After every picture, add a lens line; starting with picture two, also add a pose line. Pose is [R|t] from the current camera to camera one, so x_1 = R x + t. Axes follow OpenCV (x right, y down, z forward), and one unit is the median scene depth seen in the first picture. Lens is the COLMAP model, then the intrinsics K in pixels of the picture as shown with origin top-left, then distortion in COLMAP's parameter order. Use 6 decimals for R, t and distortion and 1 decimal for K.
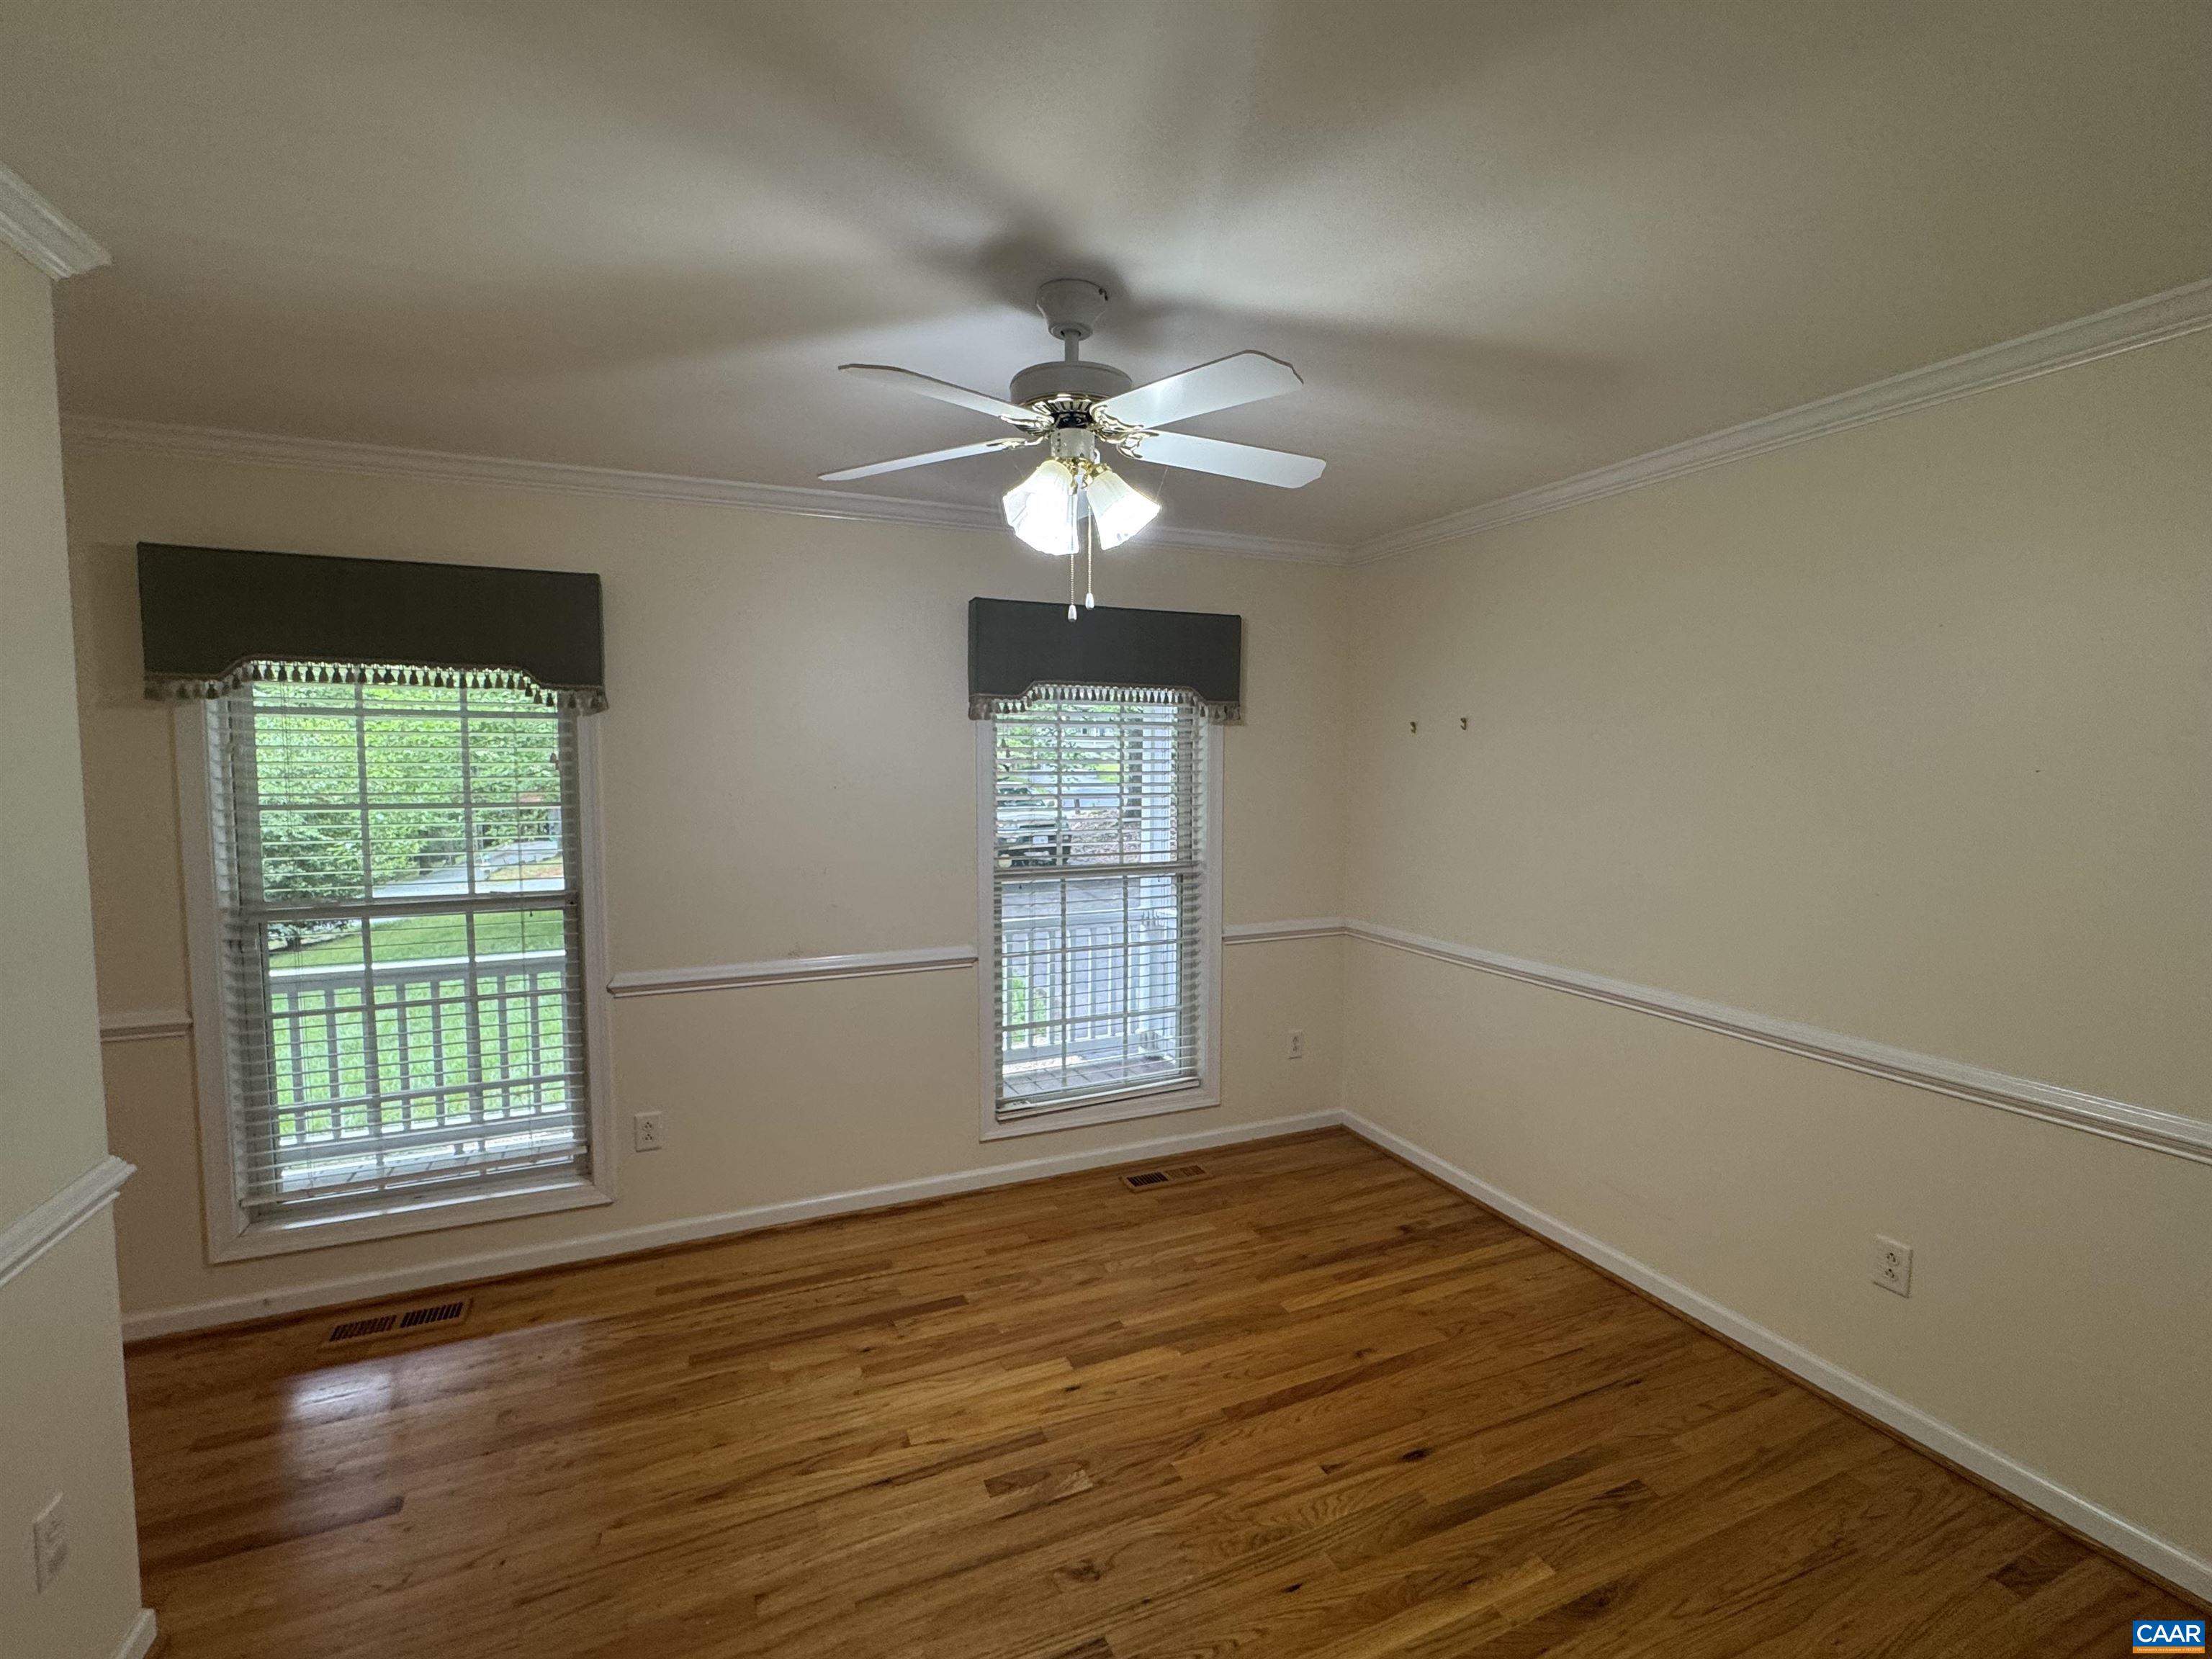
lens RADIAL K [[985.2, 0, 1106.0], [0, 985.2, 829.5], [0, 0, 1]] dist [-0.004260, -0.000712]
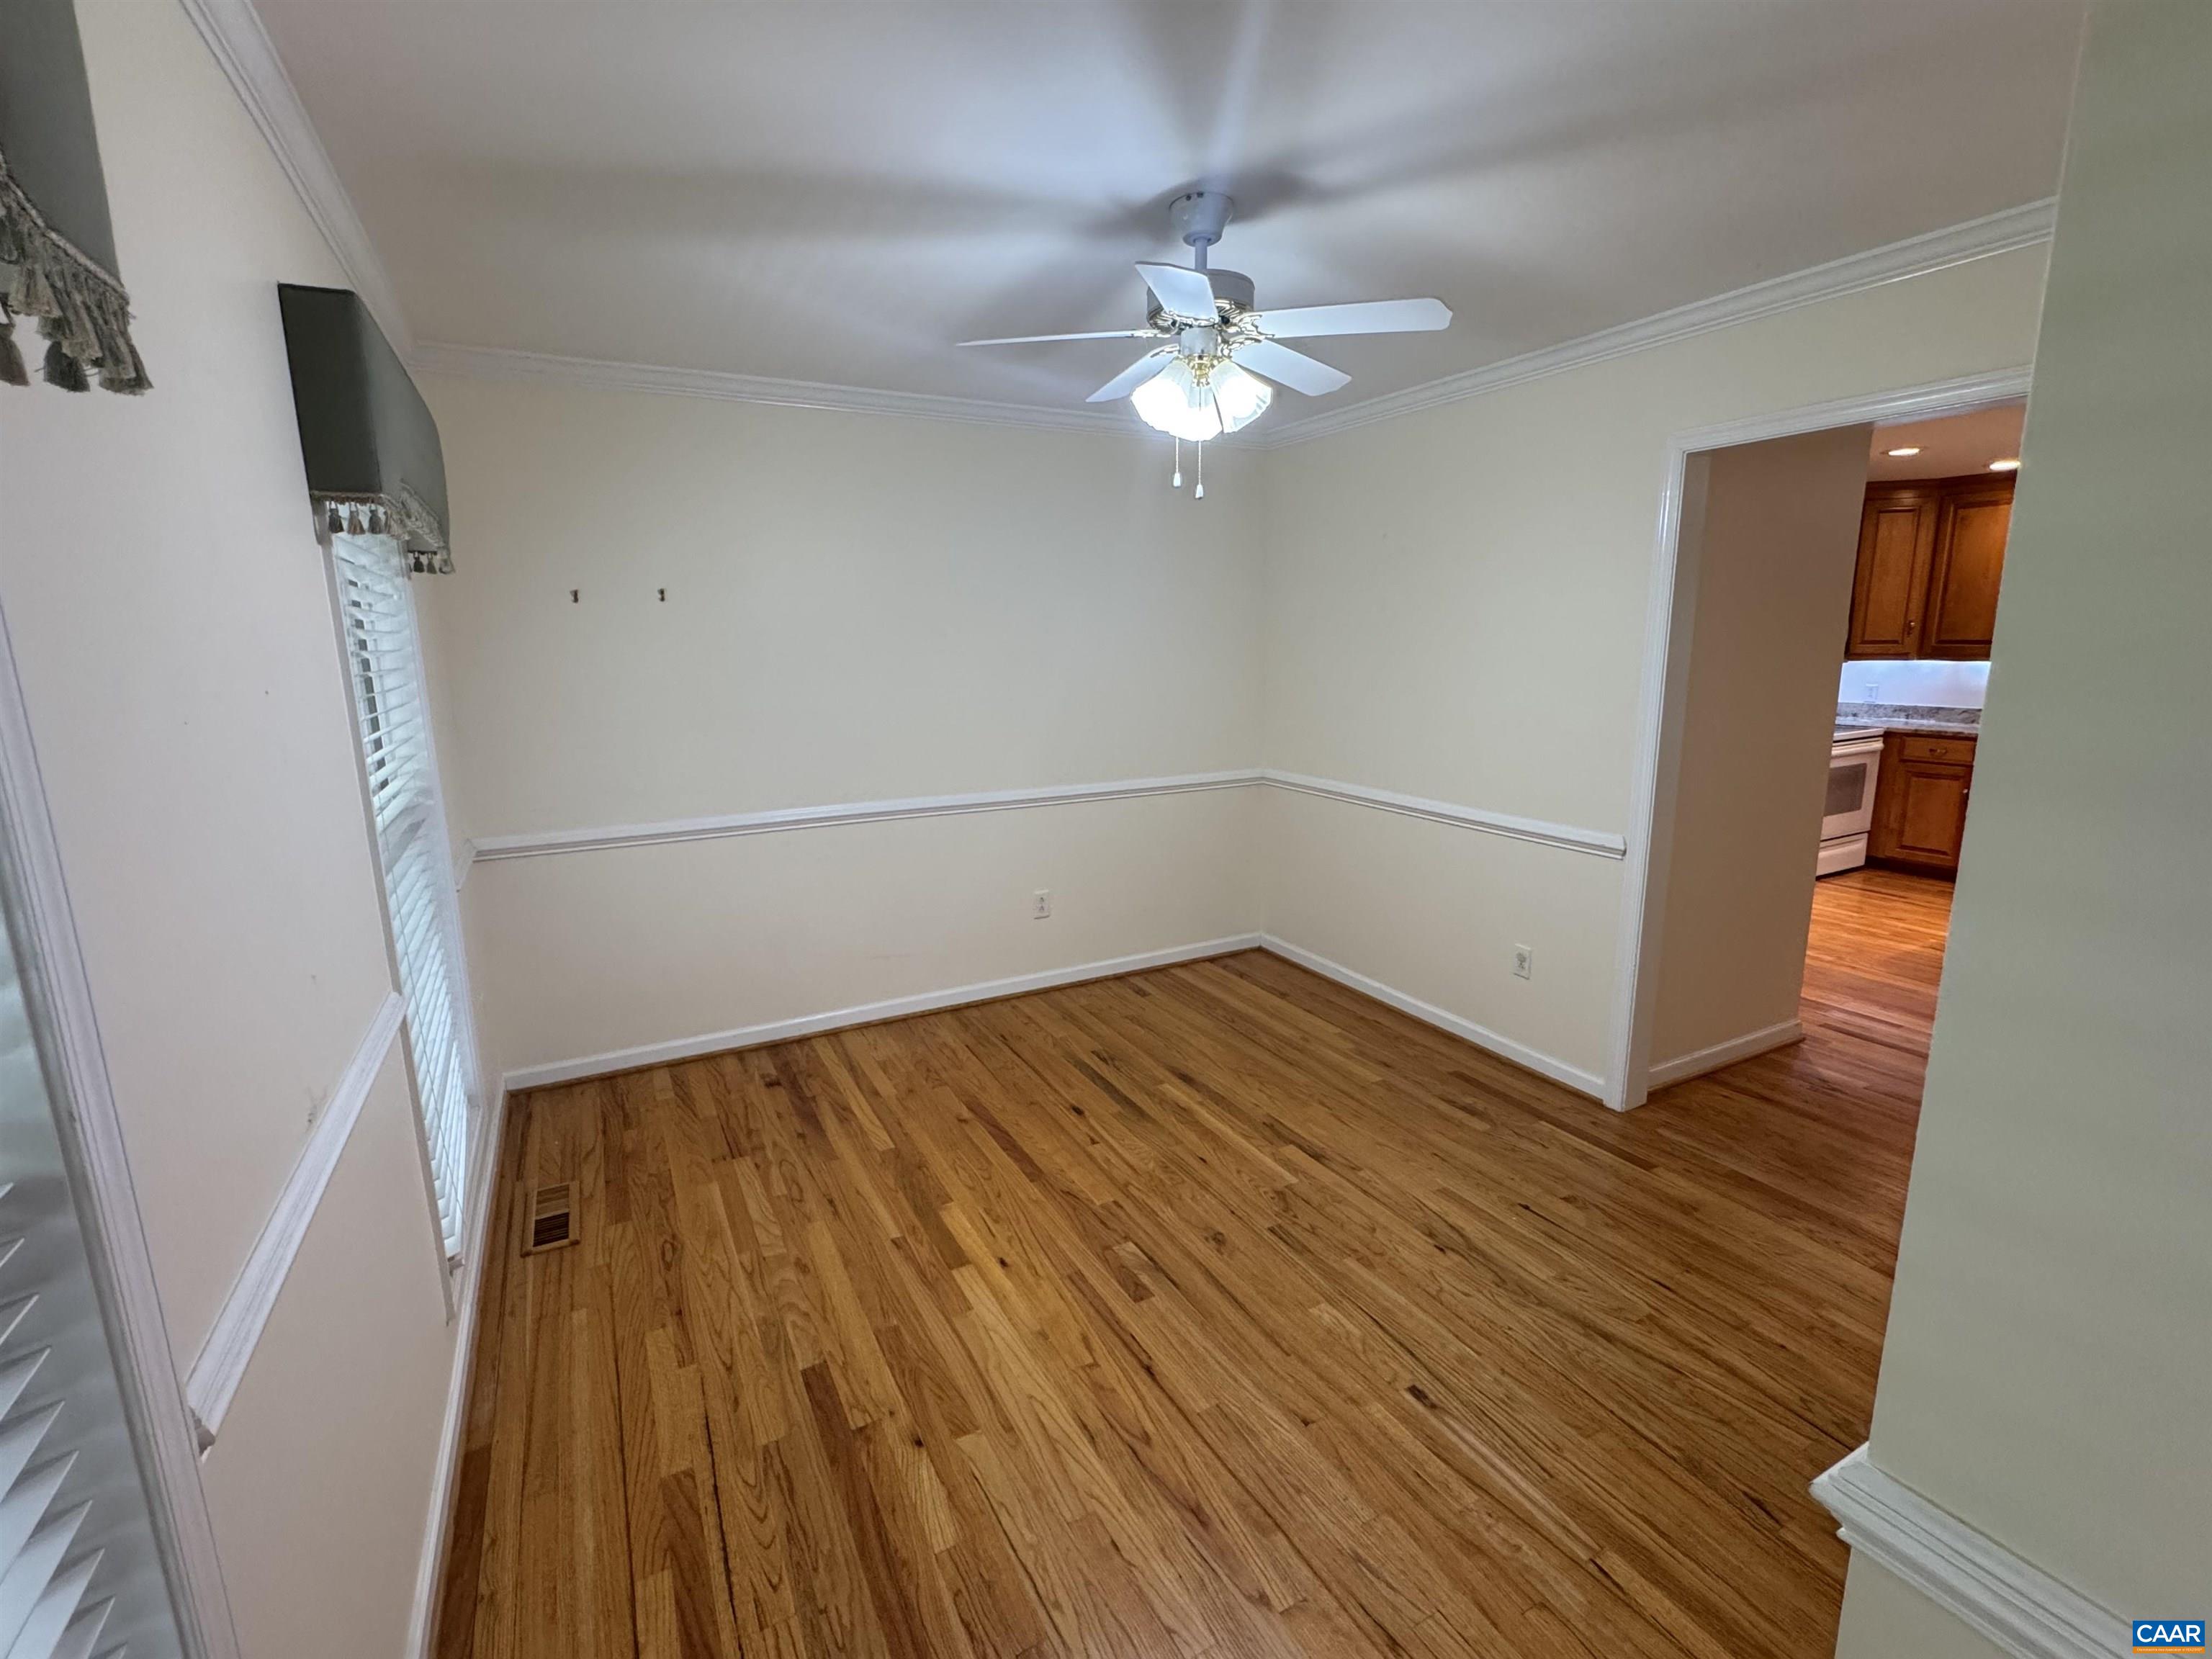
lens RADIAL K [[985.2, 0, 1106.0], [0, 985.2, 829.5], [0, 0, 1]] dist [-0.004260, -0.000712]
pose [[-0.087350, -0.190087, 0.977874, -0.855138], [0.088426, 0.976271, 0.197674, -0.043763], [-0.992245, 0.103737, -0.068469, 0.839589]]
